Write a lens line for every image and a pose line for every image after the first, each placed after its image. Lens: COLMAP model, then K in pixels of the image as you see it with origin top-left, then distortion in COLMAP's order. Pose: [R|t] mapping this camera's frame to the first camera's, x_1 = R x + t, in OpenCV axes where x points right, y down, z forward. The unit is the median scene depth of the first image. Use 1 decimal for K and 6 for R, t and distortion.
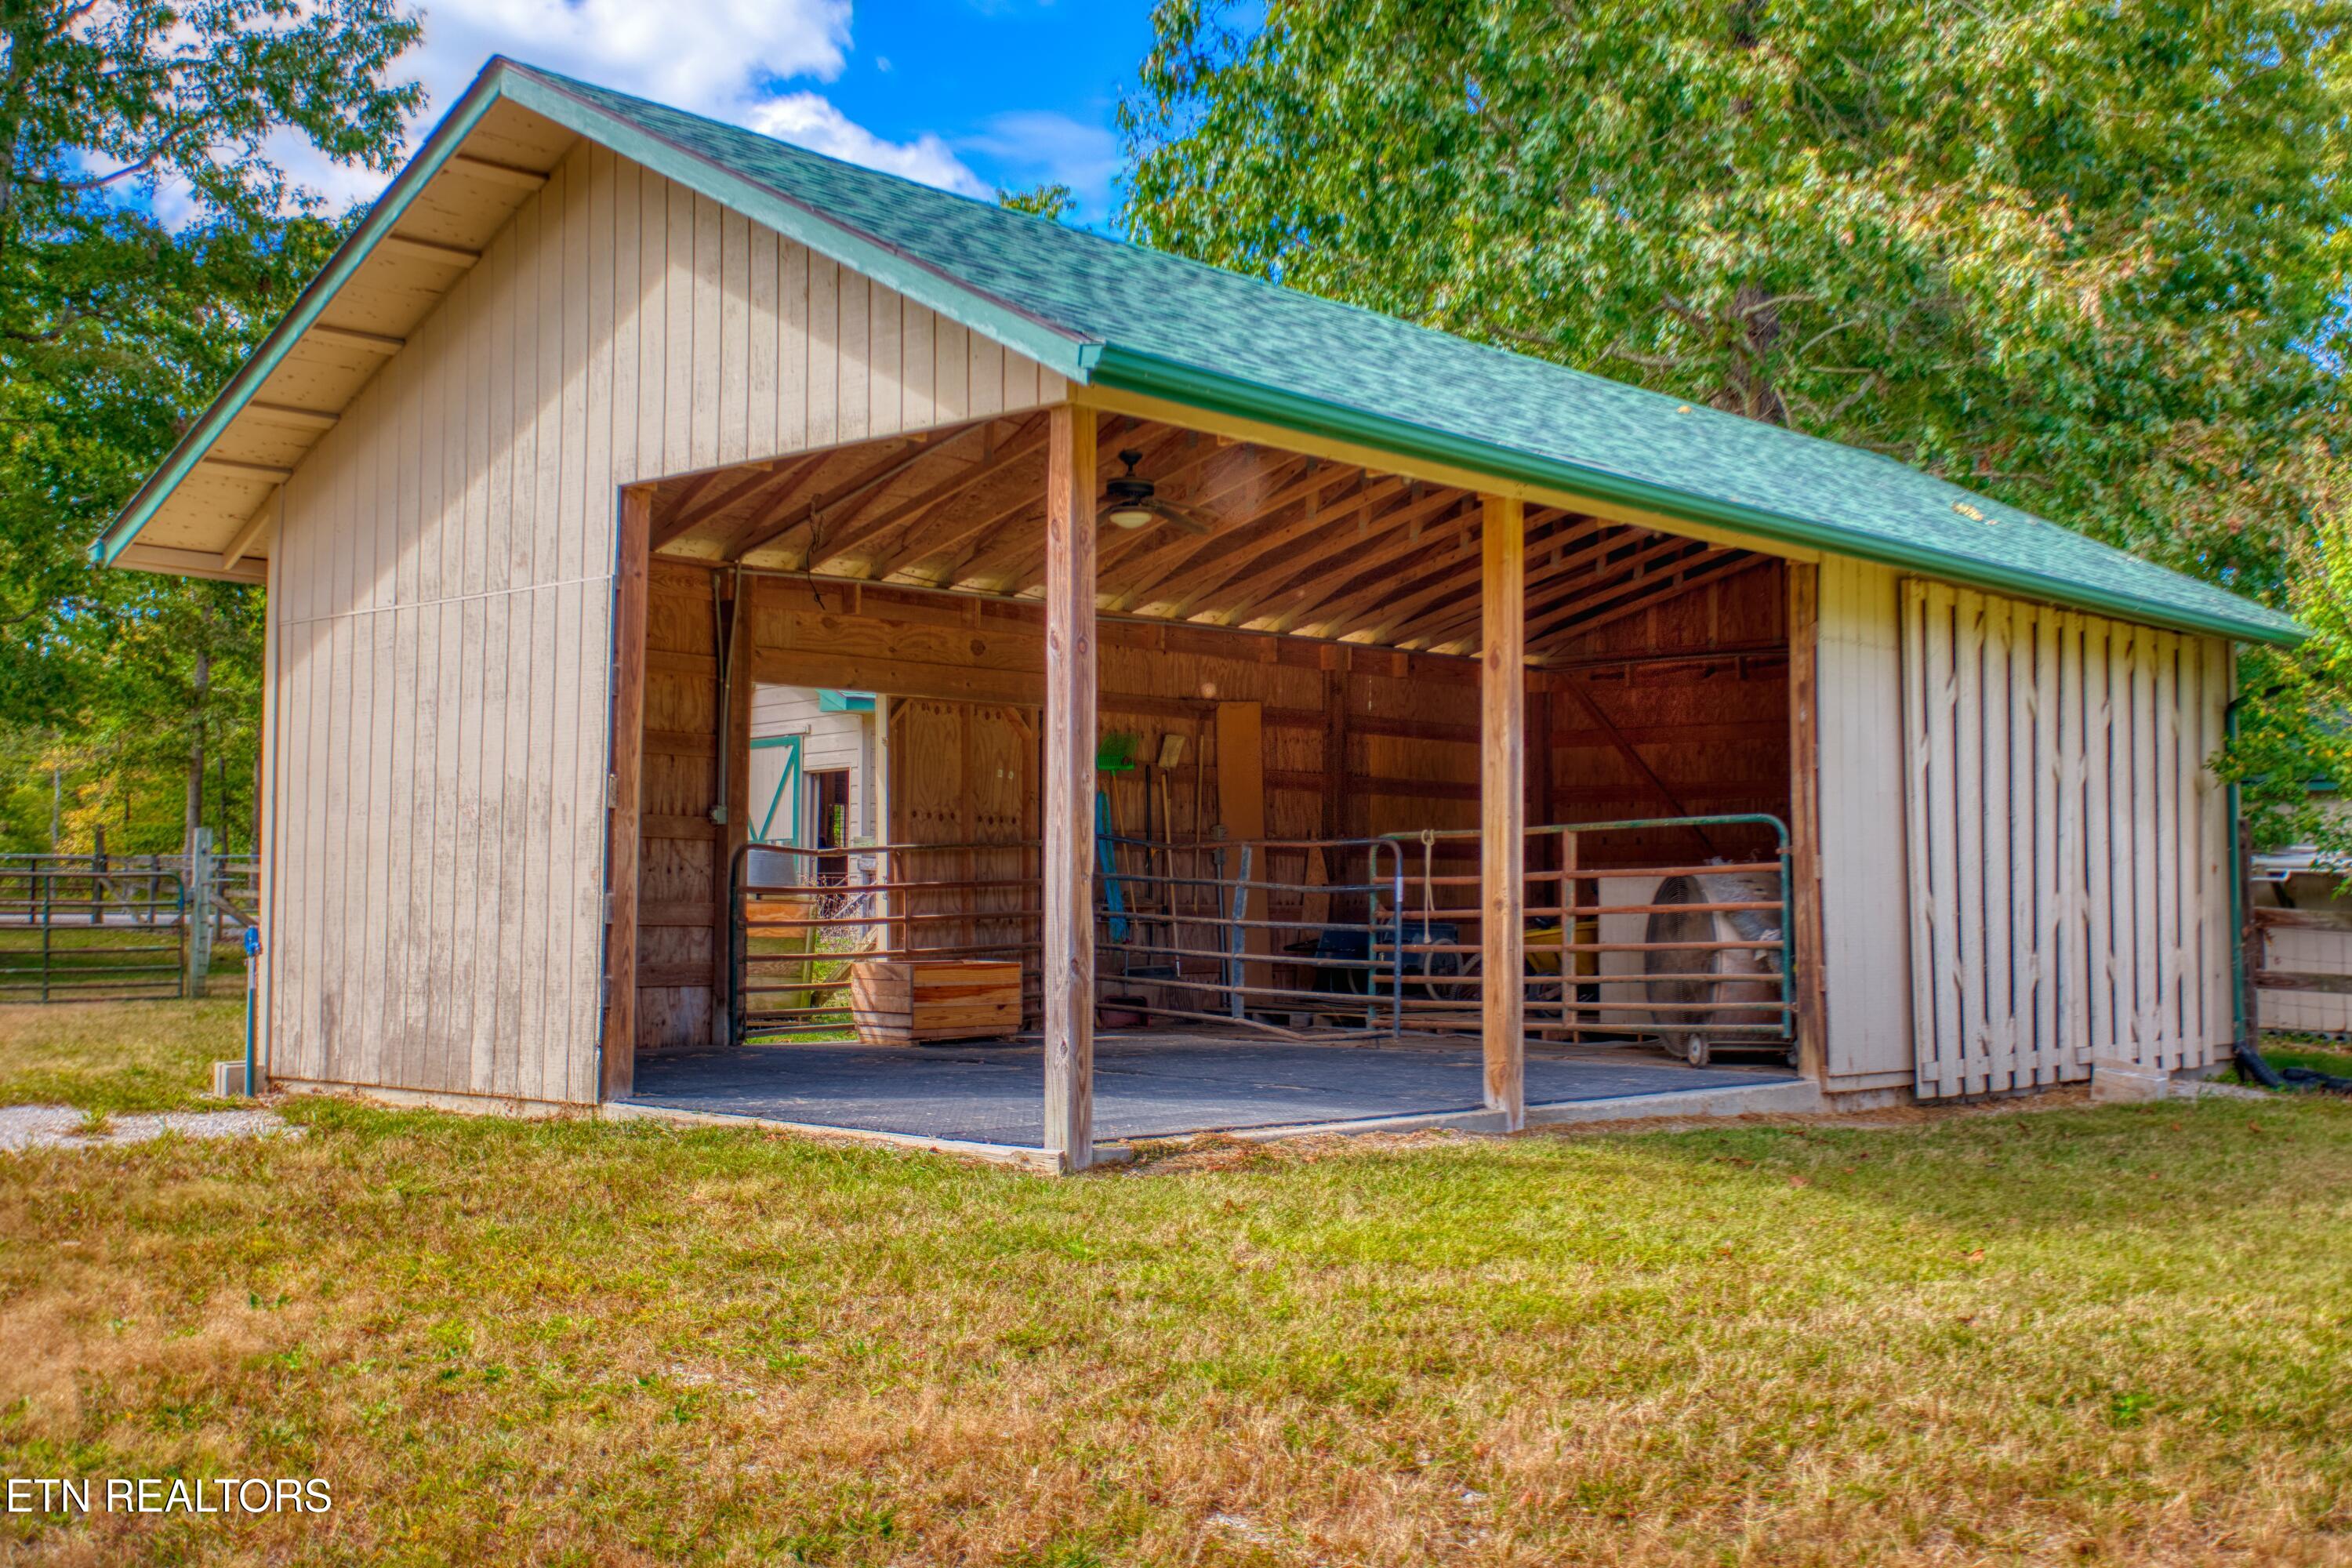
lens RADIAL K [[2452.7, 0, 1176.0], [0, 2452.7, 784.0], [0, 0, 1]] dist [-0.001028, 0.040002]
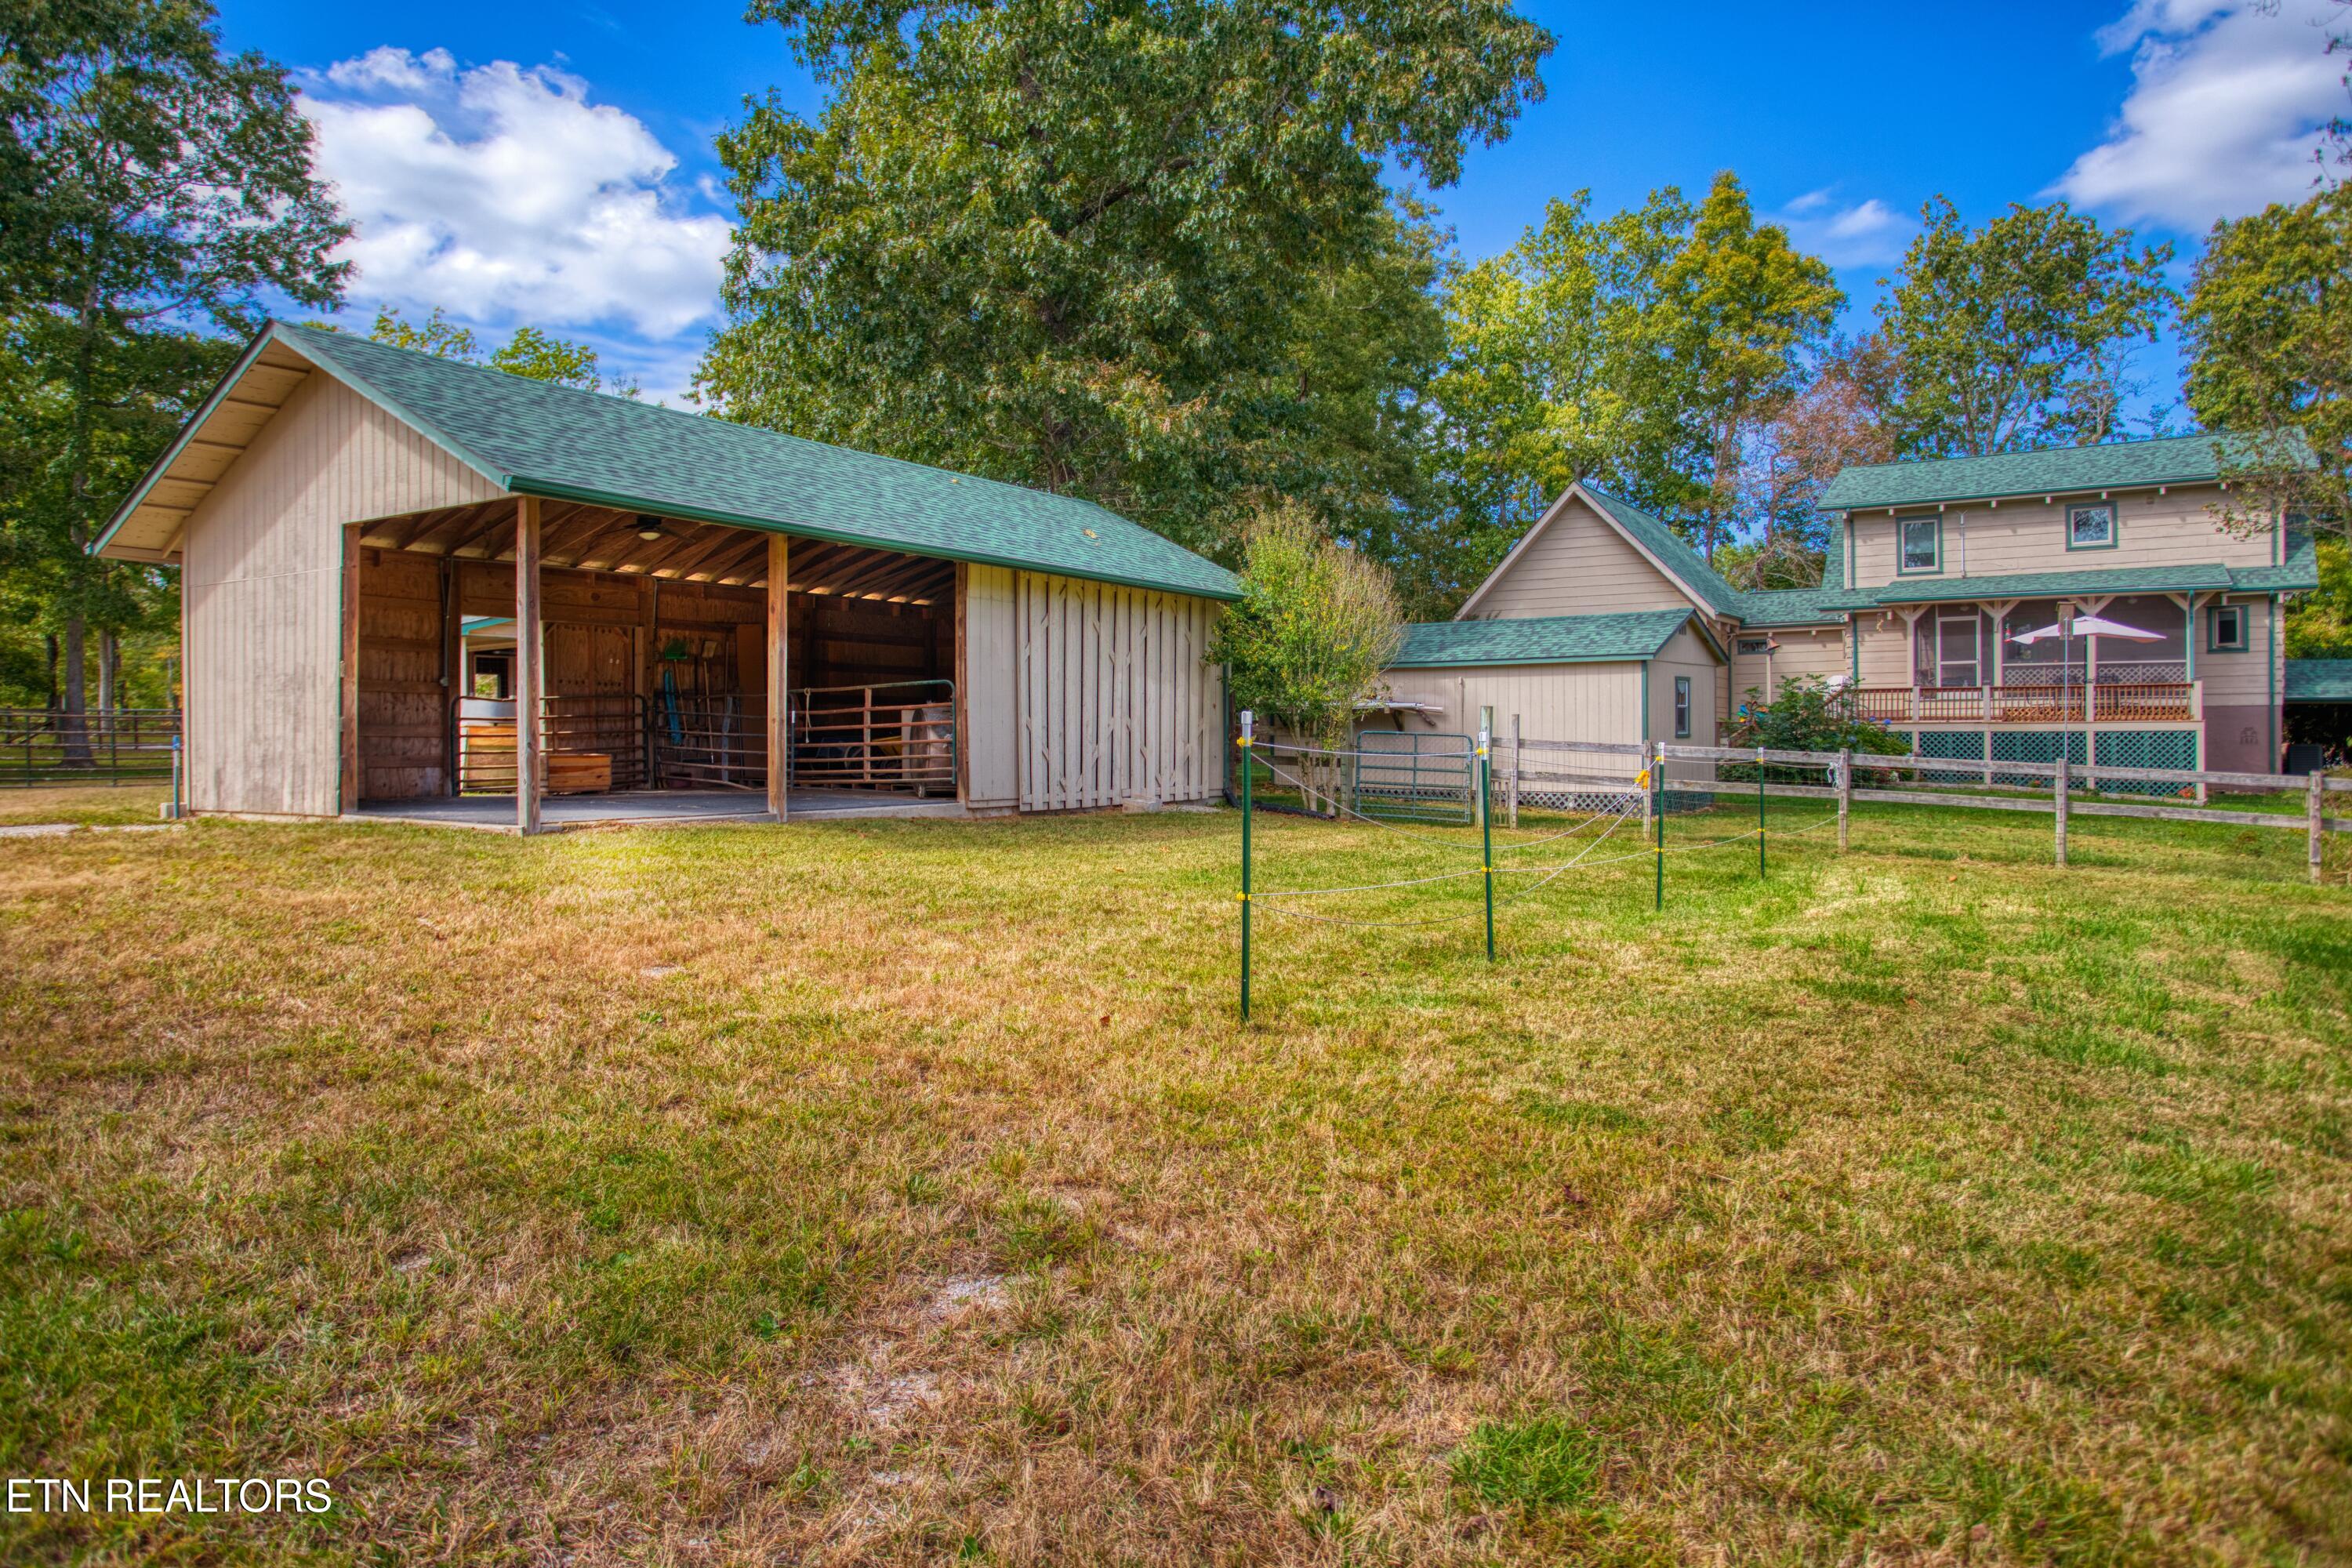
lens RADIAL K [[1505.9, 0, 1176.0], [0, 1505.9, 747.5], [0, 0, 1]] dist [-0.026589, 0.041444]
pose [[0.989474, -0.008250, 0.144476, 0.244114], [0.000492, 0.998560, 0.053646, 0.001219], [-0.144710, -0.053011, 0.988053, -0.323300]]
